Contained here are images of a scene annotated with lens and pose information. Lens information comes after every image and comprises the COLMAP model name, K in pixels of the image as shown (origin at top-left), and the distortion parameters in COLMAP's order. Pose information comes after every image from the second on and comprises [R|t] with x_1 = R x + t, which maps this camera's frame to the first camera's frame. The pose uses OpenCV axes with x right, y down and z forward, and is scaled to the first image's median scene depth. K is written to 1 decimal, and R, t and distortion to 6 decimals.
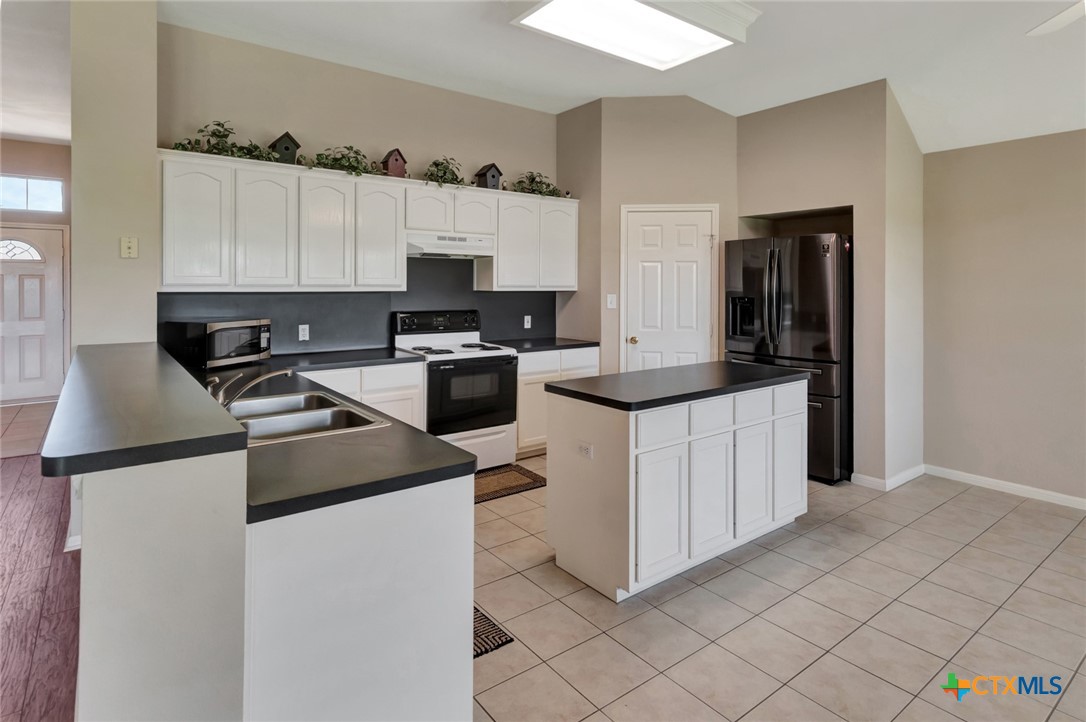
lens RADIAL K [[582.7, 0, 541.4], [0, 582.7, 288.6], [0, 0, 1]] dist [-0.006773, 0.000951]
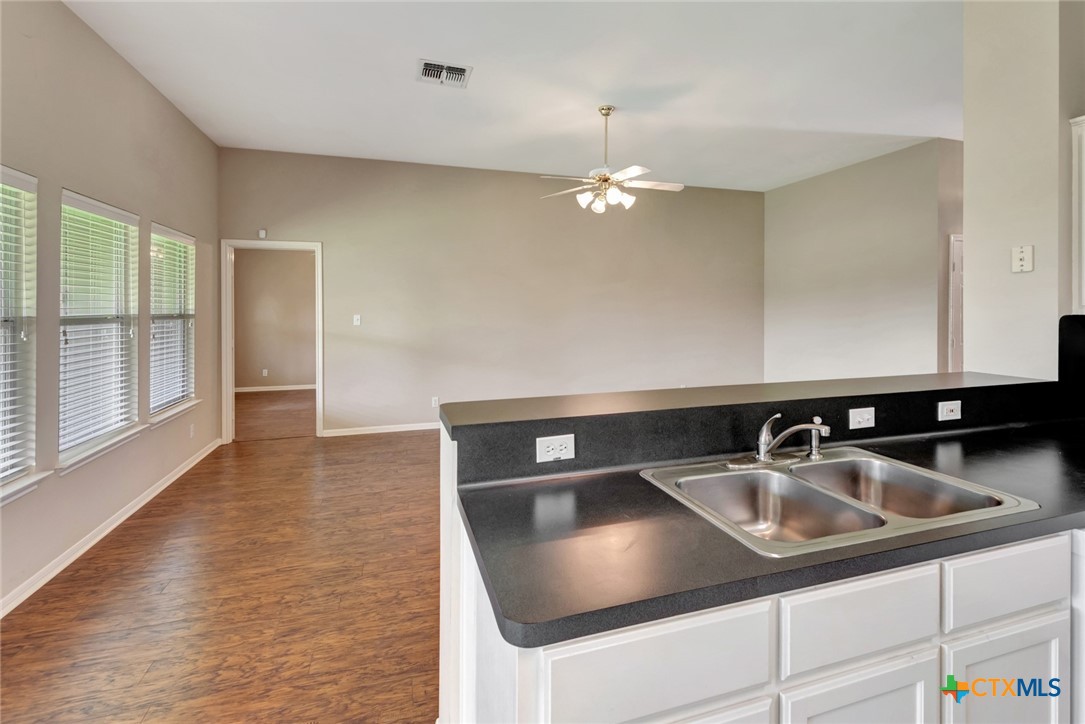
lens RADIAL K [[502.7, 0, 557.3], [0, 502.7, 312.4], [0, 0, 1]] dist [0.004669, -0.003476]
pose [[-0.324836, 0.007713, -0.945739, 0.118852], [-0.002440, 0.999957, 0.008994, -0.000950], [0.945767, 0.005229, -0.324803, 0.449124]]
